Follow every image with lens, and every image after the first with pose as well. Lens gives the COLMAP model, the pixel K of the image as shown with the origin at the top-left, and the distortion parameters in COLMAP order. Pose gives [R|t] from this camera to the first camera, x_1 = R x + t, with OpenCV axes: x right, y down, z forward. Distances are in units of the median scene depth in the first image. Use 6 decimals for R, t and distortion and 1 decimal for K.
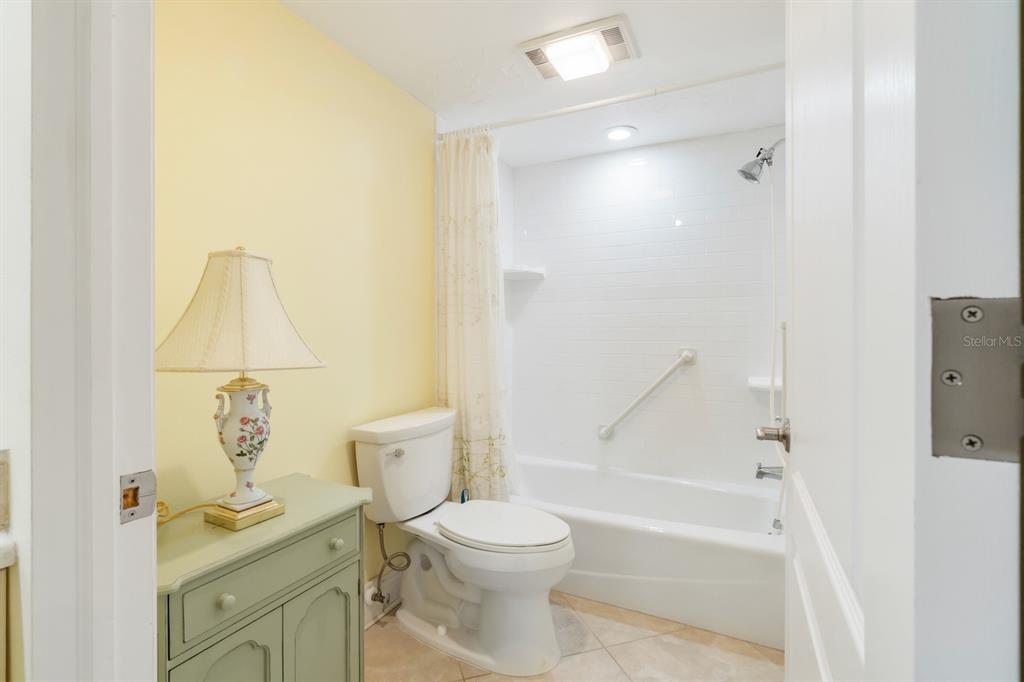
lens RADIAL K [[479.6, 0, 508.7], [0, 479.6, 335.3], [0, 0, 1]] dist [0.001400, -0.000118]
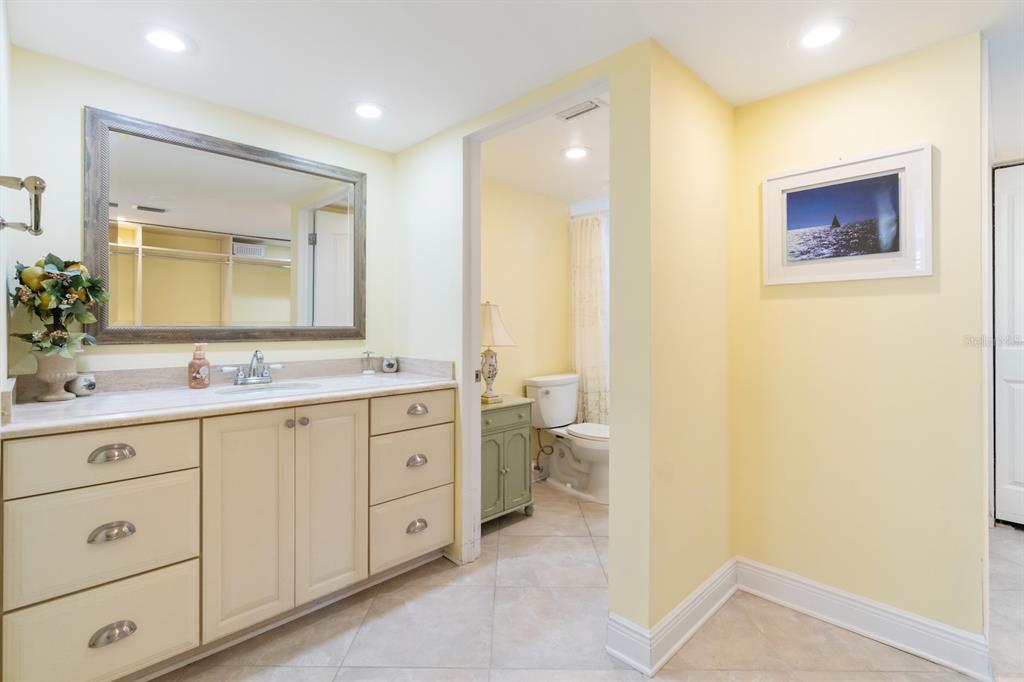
lens RADIAL K [[481.0, 0, 497.8], [0, 481.0, 325.8], [0, 0, 1]] dist [-0.000089, -0.000121]
pose [[0.940860, -0.001031, -0.338795, 0.231480], [-0.001210, 0.999979, -0.006405, -0.015253], [0.338794, 0.006437, 0.940838, -0.866343]]
